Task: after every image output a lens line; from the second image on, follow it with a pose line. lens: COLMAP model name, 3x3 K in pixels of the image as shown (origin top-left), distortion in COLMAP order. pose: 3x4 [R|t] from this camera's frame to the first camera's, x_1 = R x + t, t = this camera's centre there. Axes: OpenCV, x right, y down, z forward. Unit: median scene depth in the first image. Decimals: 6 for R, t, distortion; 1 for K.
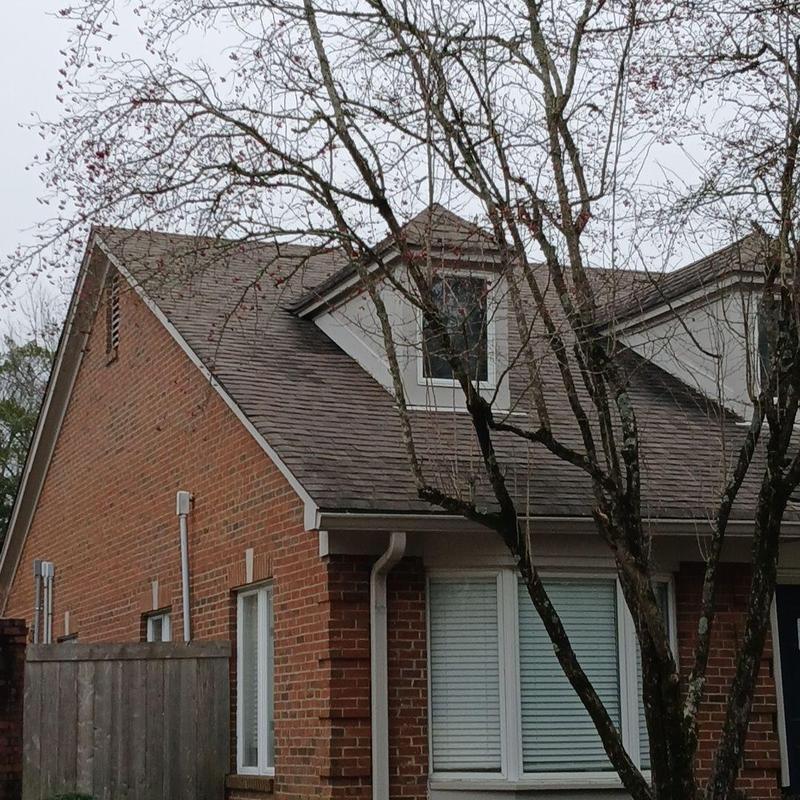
lens RADIAL K [[2108.7, 0, 400.0], [0, 2108.7, 400.0], [0, 0, 1]] dist [0.110066, -0.536419]
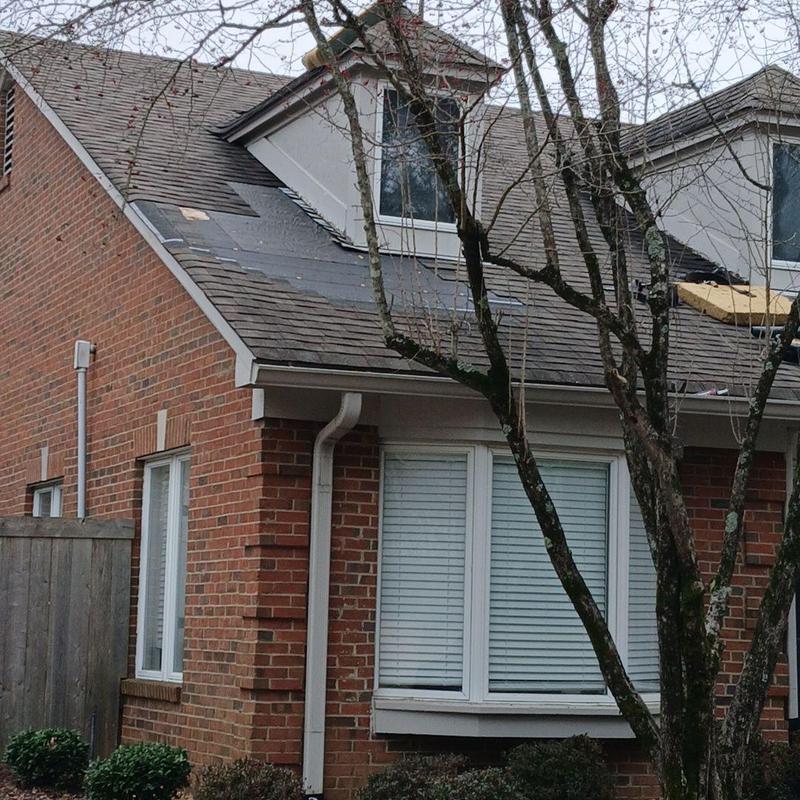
lens RADIAL K [[2021.3, 0, 400.0], [0, 2021.3, 400.0], [0, 0, 1]] dist [0.090479, -0.042657]
pose [[0.997309, 0.043902, 0.058712, -0.027117], [-0.046585, 0.997894, 0.045128, 0.028620], [-0.056607, -0.047741, 0.997254, 0.220474]]
